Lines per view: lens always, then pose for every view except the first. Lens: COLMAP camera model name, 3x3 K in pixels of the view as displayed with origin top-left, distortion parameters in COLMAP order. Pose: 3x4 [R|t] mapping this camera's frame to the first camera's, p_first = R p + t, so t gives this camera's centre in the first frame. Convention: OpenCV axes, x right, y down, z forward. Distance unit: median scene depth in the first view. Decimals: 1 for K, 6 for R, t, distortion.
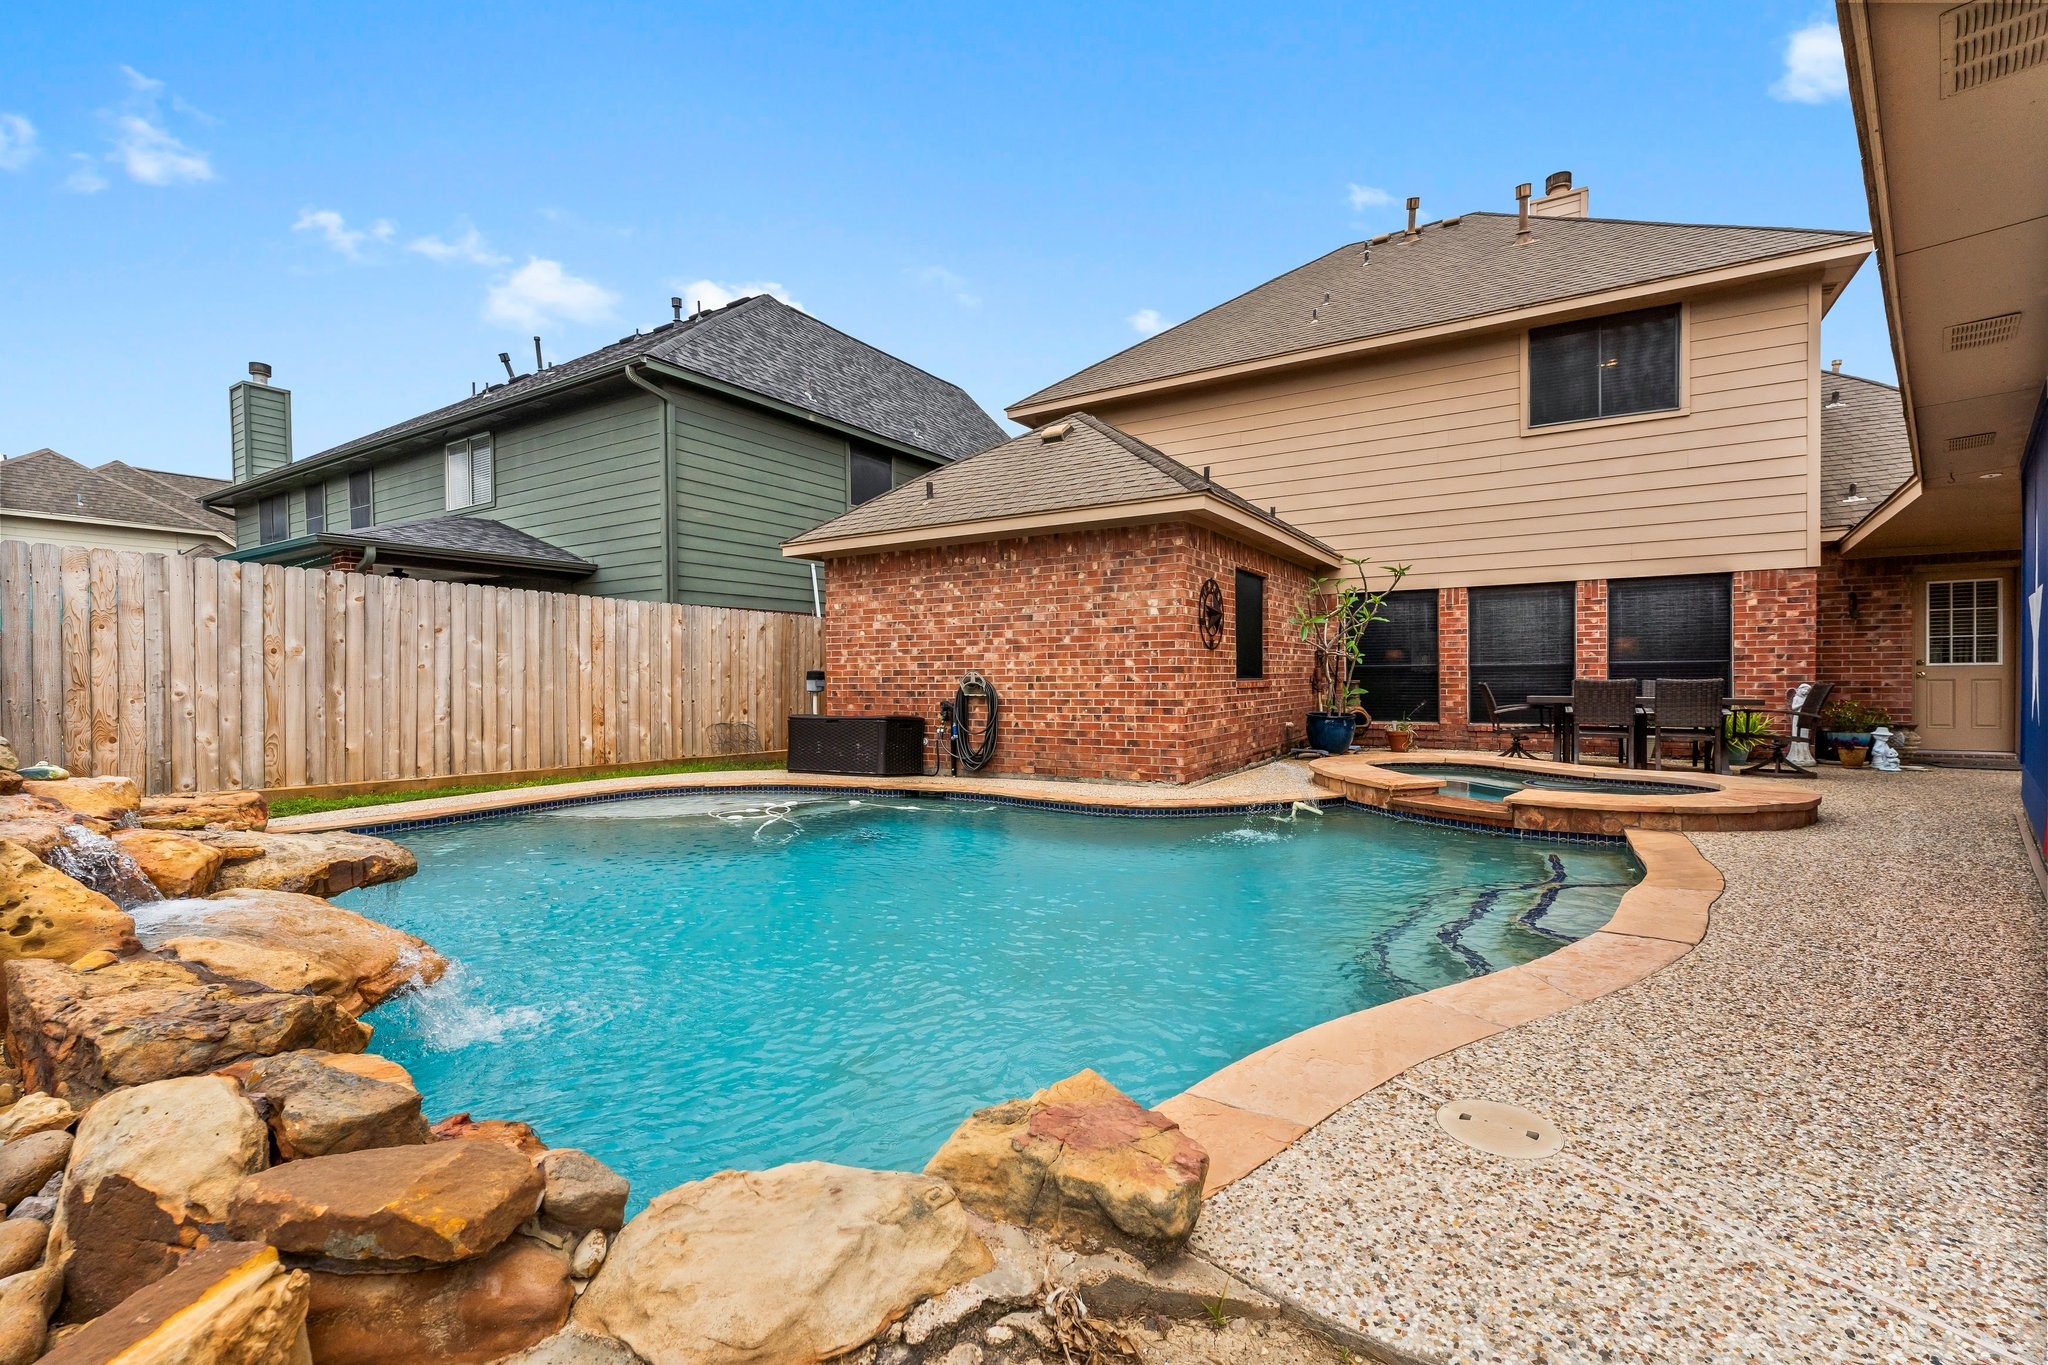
lens RADIAL K [[878.1, 0, 1024.0], [0, 878.1, 682.5], [0, 0, 1]] dist [0.000471, -0.000061]
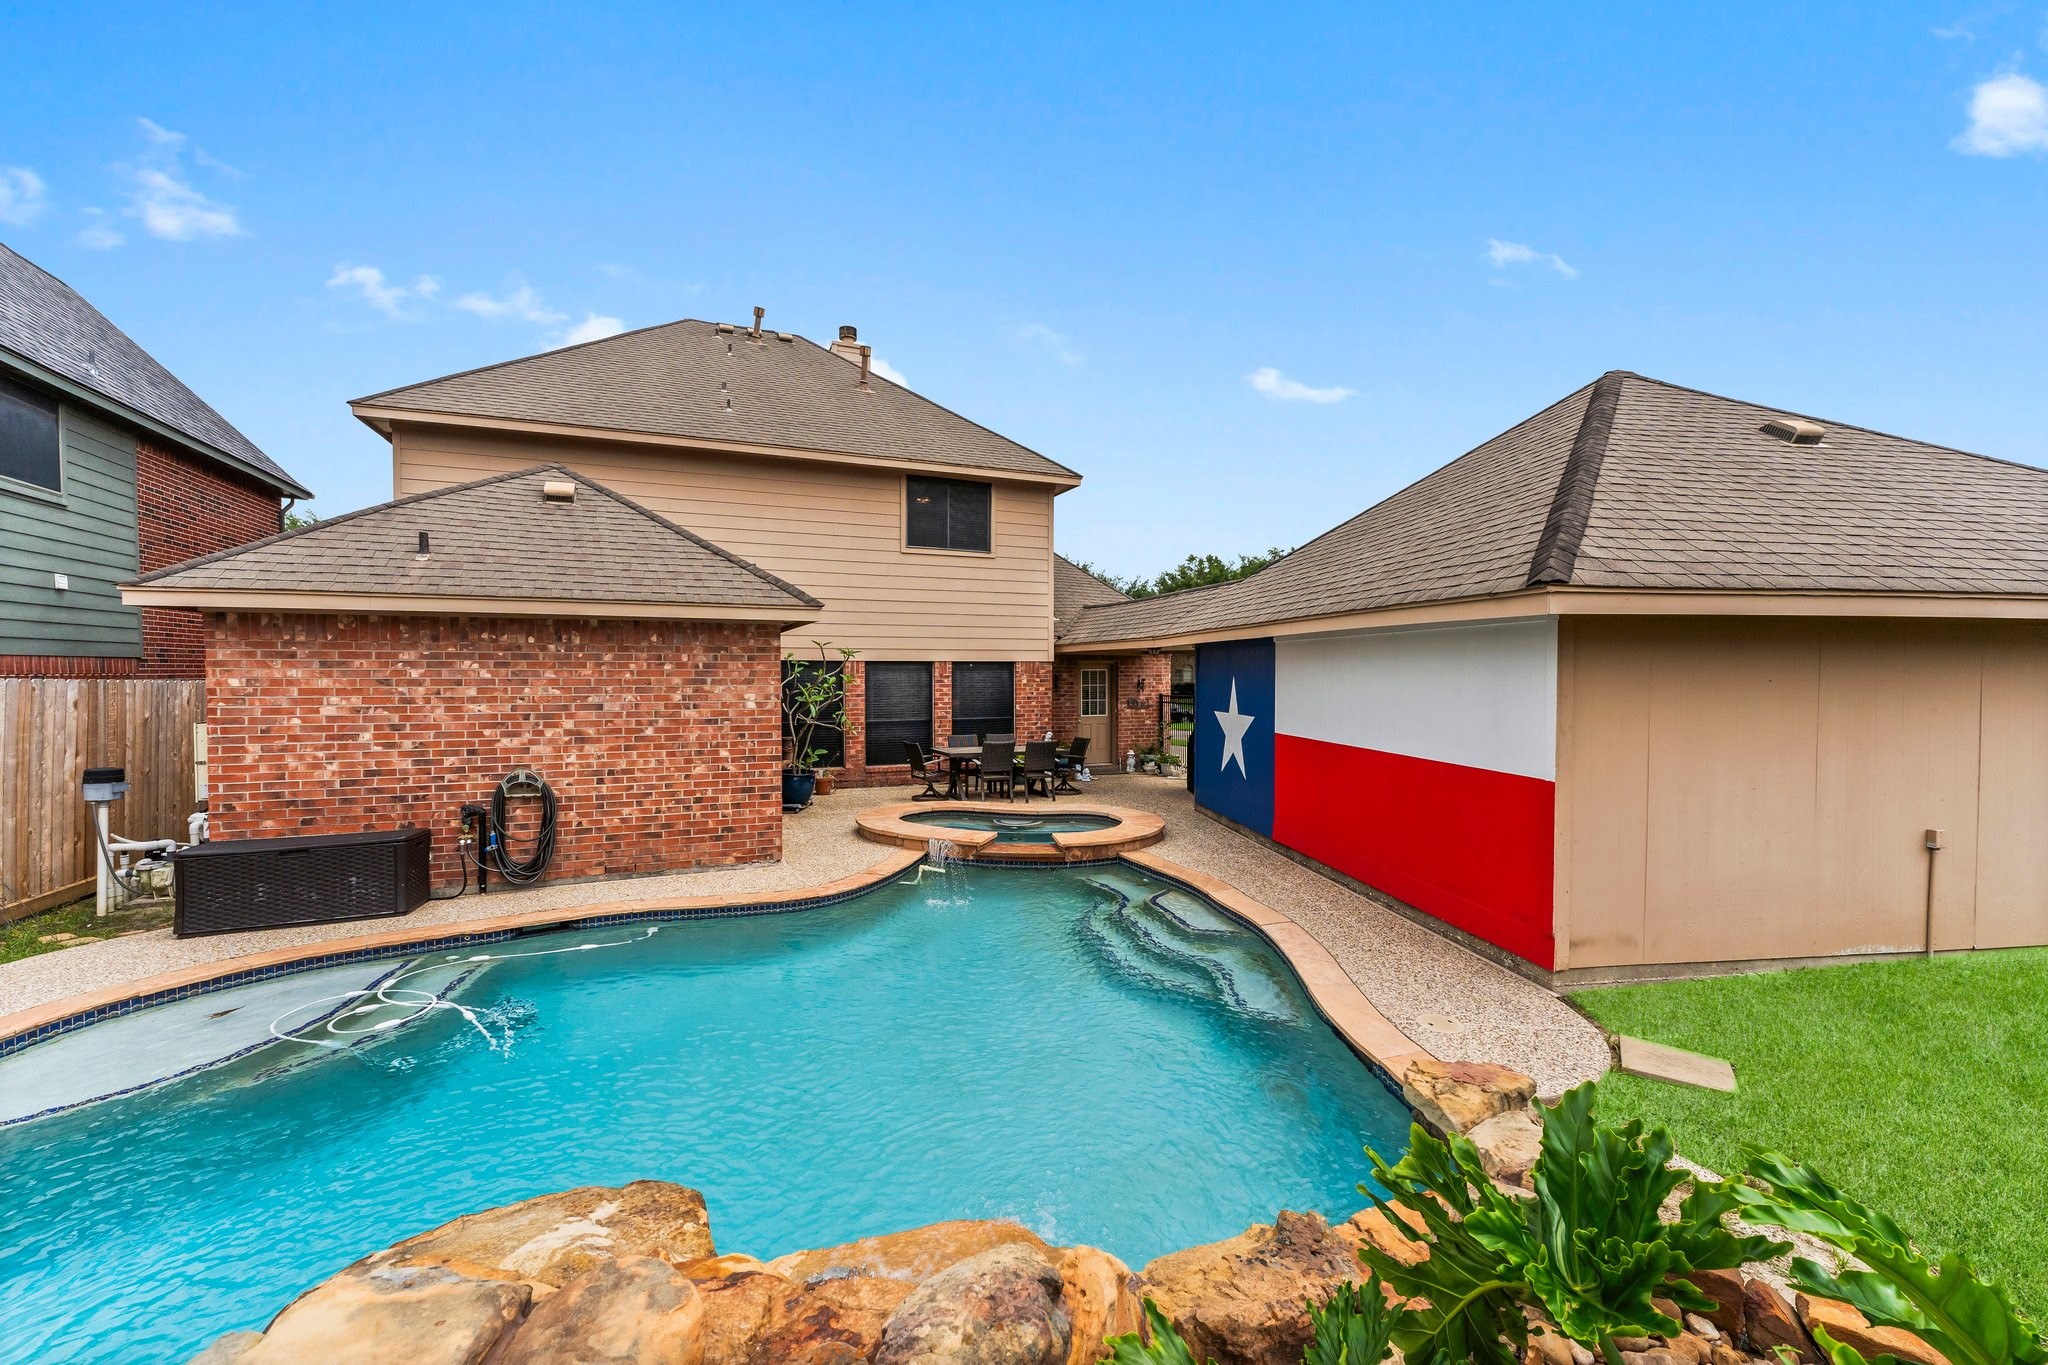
lens RADIAL K [[828.6, 0, 1025.3], [0, 828.6, 688.8], [0, 0, 1]] dist [0.000097, 0.000274]
pose [[0.582293, -0.007630, 0.812943, -0.433002], [-0.000749, 0.999951, 0.009921, -0.100010], [-0.812978, -0.006386, 0.582259, 0.123181]]
